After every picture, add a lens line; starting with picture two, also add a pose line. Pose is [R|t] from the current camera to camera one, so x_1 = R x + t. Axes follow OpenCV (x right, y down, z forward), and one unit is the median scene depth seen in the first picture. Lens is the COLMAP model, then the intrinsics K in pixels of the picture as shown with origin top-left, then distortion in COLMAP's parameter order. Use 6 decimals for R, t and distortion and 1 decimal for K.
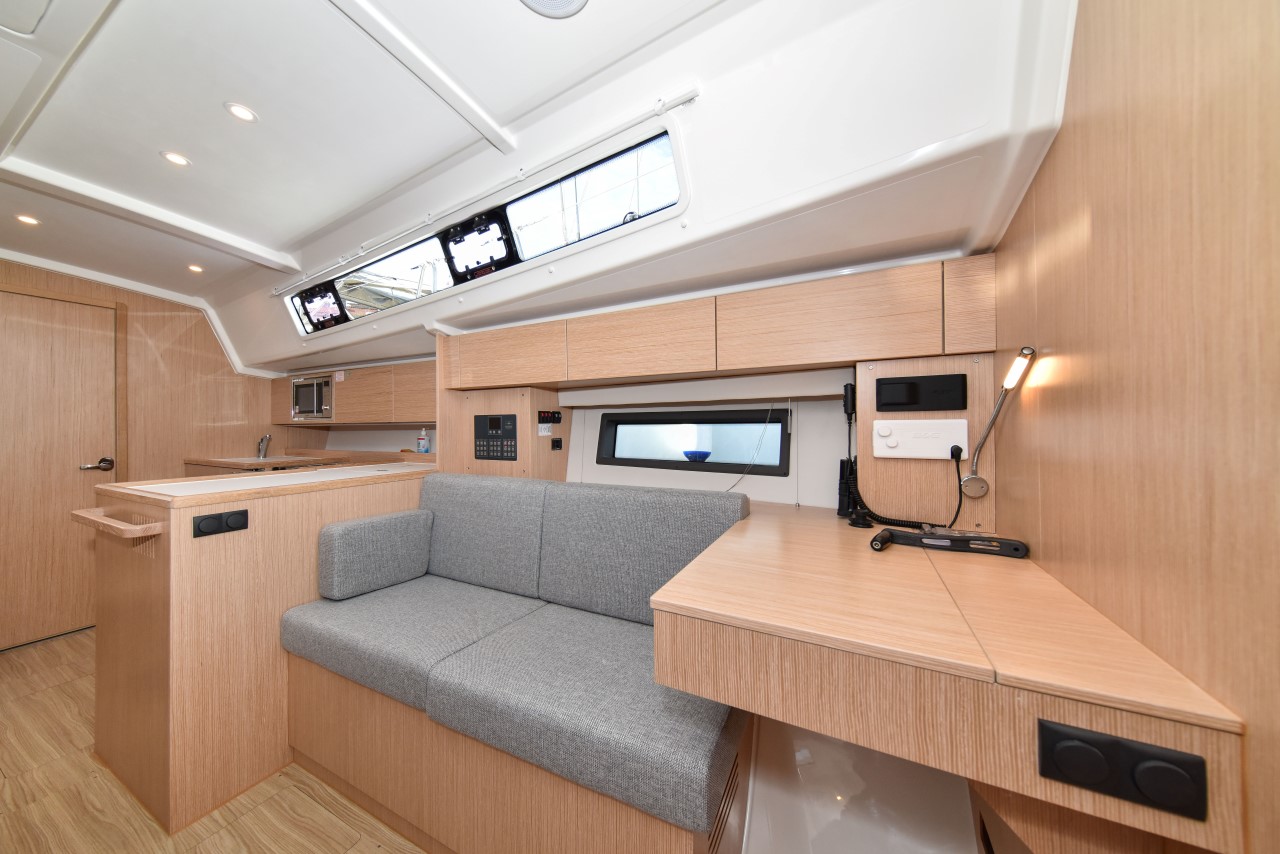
lens RADIAL K [[418.0, 0, 638.7], [0, 418.0, 424.6], [0, 0, 1]] dist [0.000952, 0.000018]
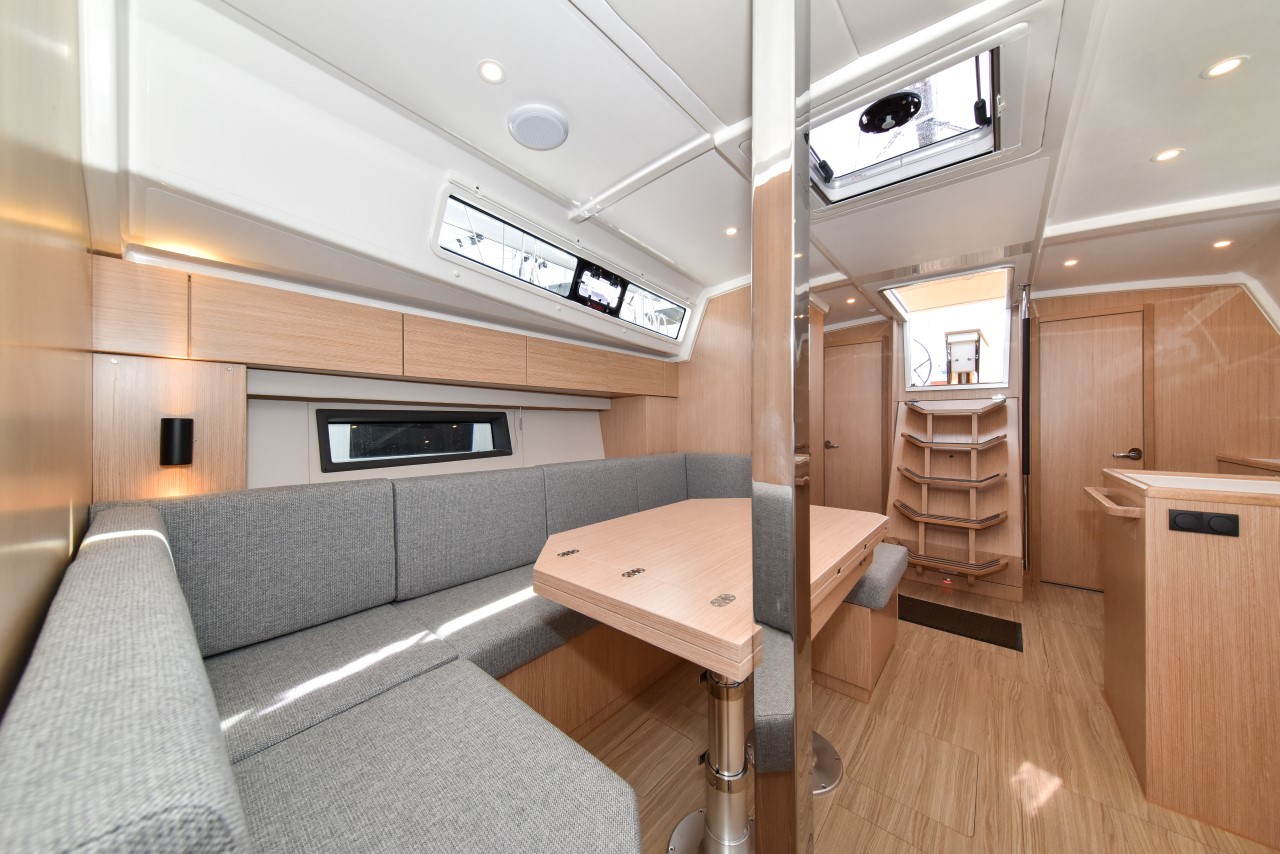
lens RADIAL K [[418.0, 0, 638.7], [0, 418.0, 424.6], [0, 0, 1]] dist [0.000952, 0.000018]
pose [[-0.243135, 0.008071, -0.969959, 0.175532], [0.008615, 0.999944, 0.006161, -0.001184], [0.969954, -0.006858, -0.243191, 0.001762]]
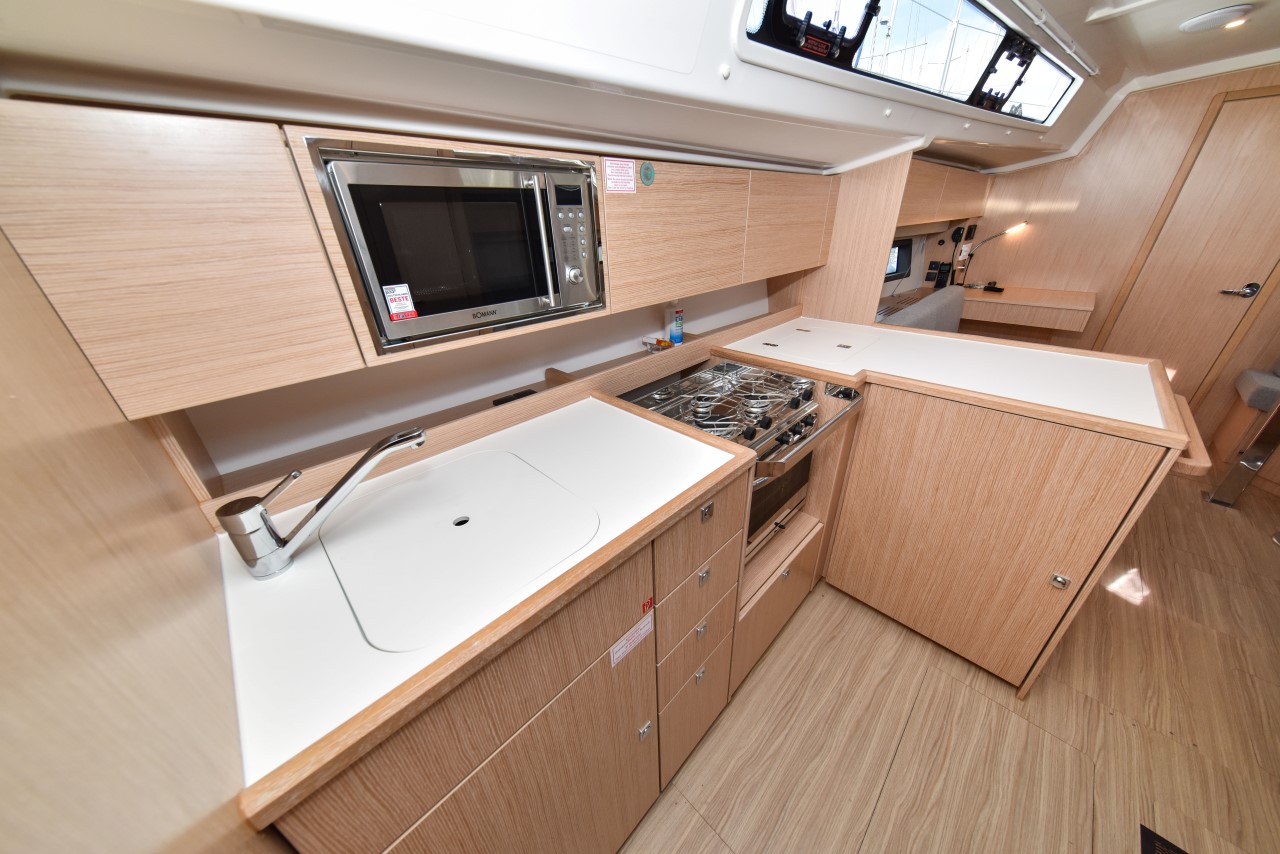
lens RADIAL K [[413.4, 0, 644.5], [0, 413.4, 429.6], [0, 0, 1]] dist [0.005715, -0.000036]
pose [[0.303195, -0.436887, 0.846878, -1.928083], [0.022180, 0.891706, 0.452072, -0.142419], [-0.952670, -0.118282, 0.280051, 1.495034]]
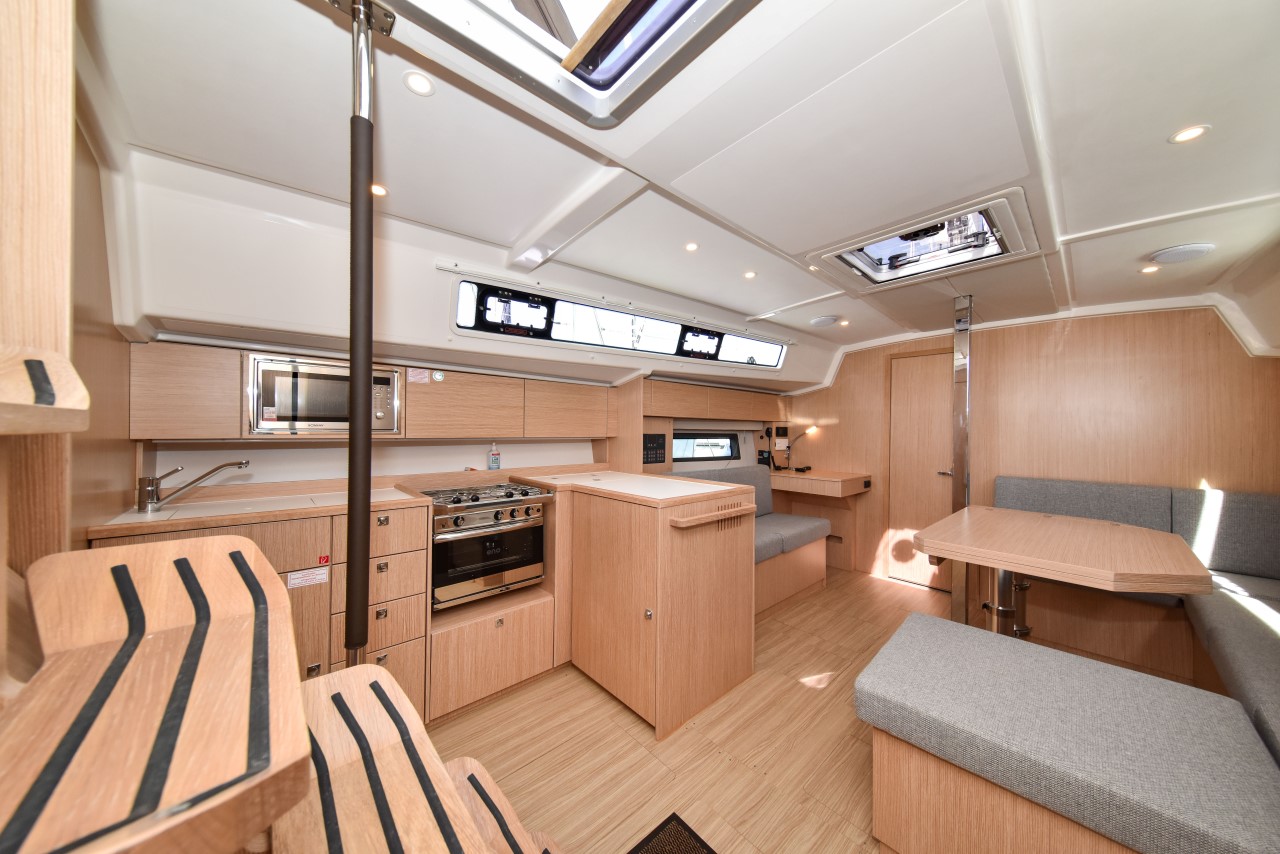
lens RADIAL K [[413.4, 0, 644.5], [0, 413.4, 429.6], [0, 0, 1]] dist [0.005715, -0.000036]
pose [[0.355672, 0.018961, 0.934419, -2.217000], [-0.011943, 0.999805, -0.015742, -0.018633], [-0.934535, -0.005560, 0.355829, 0.613450]]
